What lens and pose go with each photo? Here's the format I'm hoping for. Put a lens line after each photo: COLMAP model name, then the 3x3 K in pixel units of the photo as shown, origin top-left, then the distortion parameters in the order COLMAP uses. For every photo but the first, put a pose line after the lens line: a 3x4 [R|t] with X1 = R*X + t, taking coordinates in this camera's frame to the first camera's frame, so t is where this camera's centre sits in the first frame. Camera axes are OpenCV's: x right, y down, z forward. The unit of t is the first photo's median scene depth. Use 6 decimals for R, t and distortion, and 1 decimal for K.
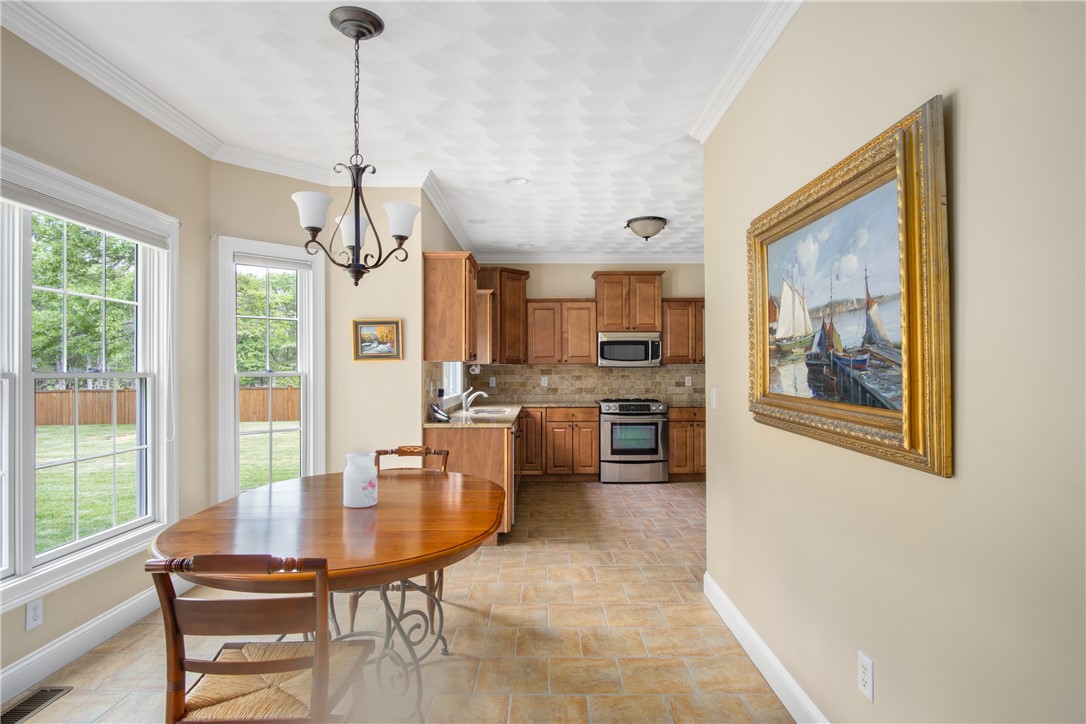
lens RADIAL K [[580.1, 0, 545.4], [0, 580.1, 366.4], [0, 0, 1]] dist [-0.015475, 0.005791]
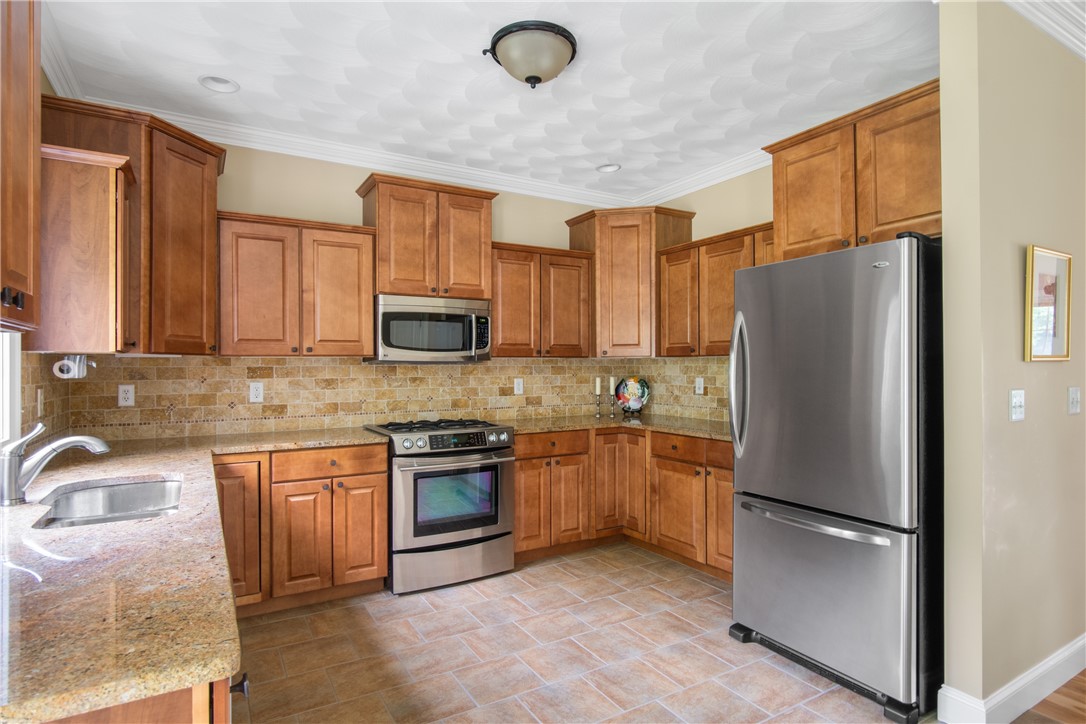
lens RADIAL K [[580.1, 0, 545.2], [0, 580.1, 365.0], [0, 0, 1]] dist [-0.015475, 0.005791]
pose [[0.861714, 0.001115, 0.507393, -0.041218], [-0.000968, 0.999999, -0.000555, 0.003690], [-0.507393, -0.000013, 0.861715, 0.487491]]
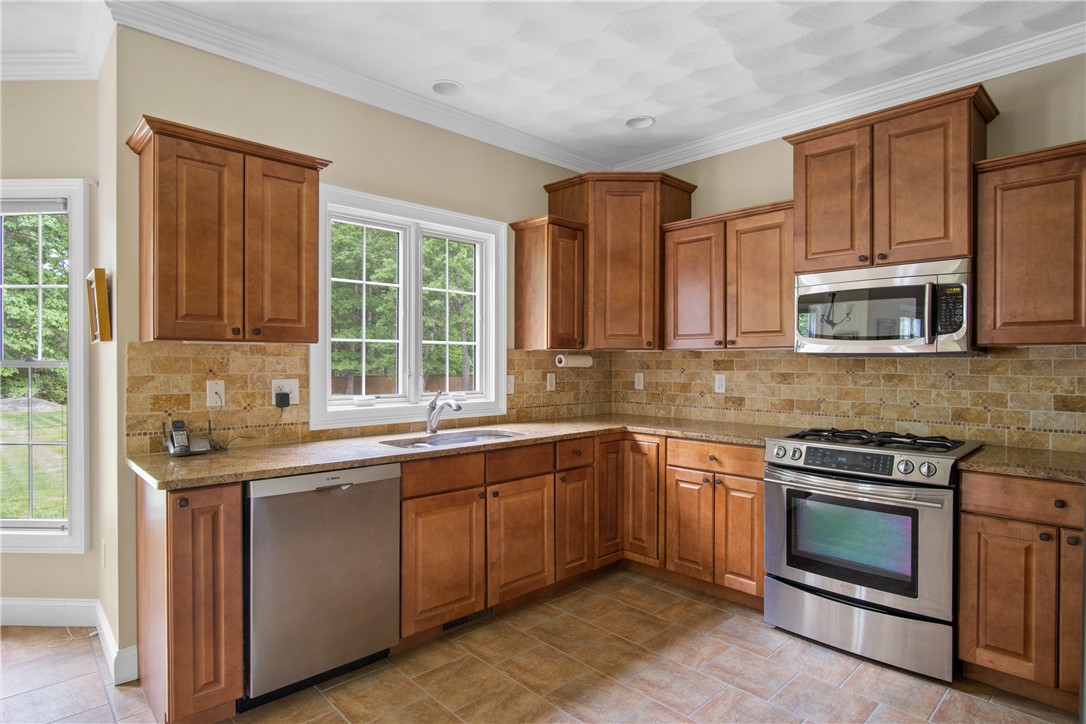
lens RADIAL K [[580.1, 0, 547.2], [0, 580.1, 366.1], [0, 0, 1]] dist [-0.015475, 0.005791]
pose [[0.688002, 0.011320, -0.725621, 0.281226], [-0.000743, 0.999889, 0.014894, 0.003273], [0.725709, -0.009708, 0.687934, 0.564462]]
